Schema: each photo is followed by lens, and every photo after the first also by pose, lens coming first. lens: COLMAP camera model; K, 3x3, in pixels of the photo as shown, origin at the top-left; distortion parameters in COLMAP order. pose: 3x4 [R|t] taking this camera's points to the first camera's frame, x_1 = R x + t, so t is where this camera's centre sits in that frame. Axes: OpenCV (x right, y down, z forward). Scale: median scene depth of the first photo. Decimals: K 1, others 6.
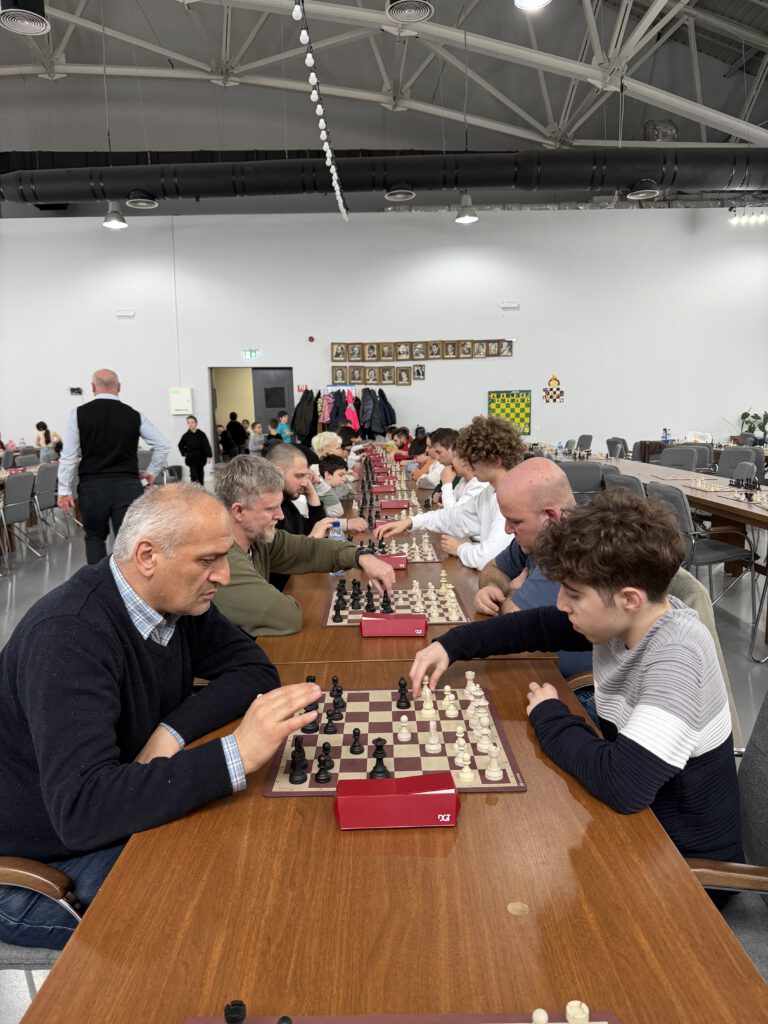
lens RADIAL K [[717.5, 0, 384.0], [0, 717.5, 512.0], [0, 0, 1]] dist [0.064848, -0.091874]
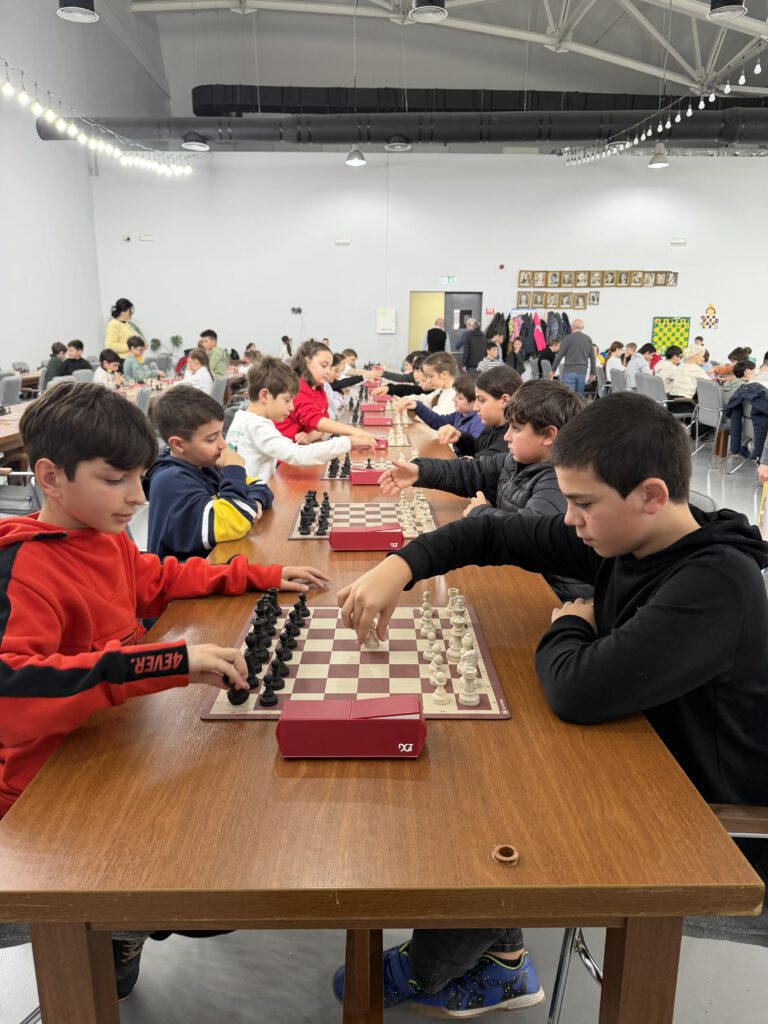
lens RADIAL K [[746.3, 0, 373.2], [0, 746.3, 513.4], [0, 0, 1]] dist [-0.017066, -0.010998]
pose [[0.999777, 0.016312, 0.013441, -0.309587], [-0.017576, 0.994828, 0.100042, 0.031118], [-0.011739, -0.100256, 0.994892, -0.192618]]
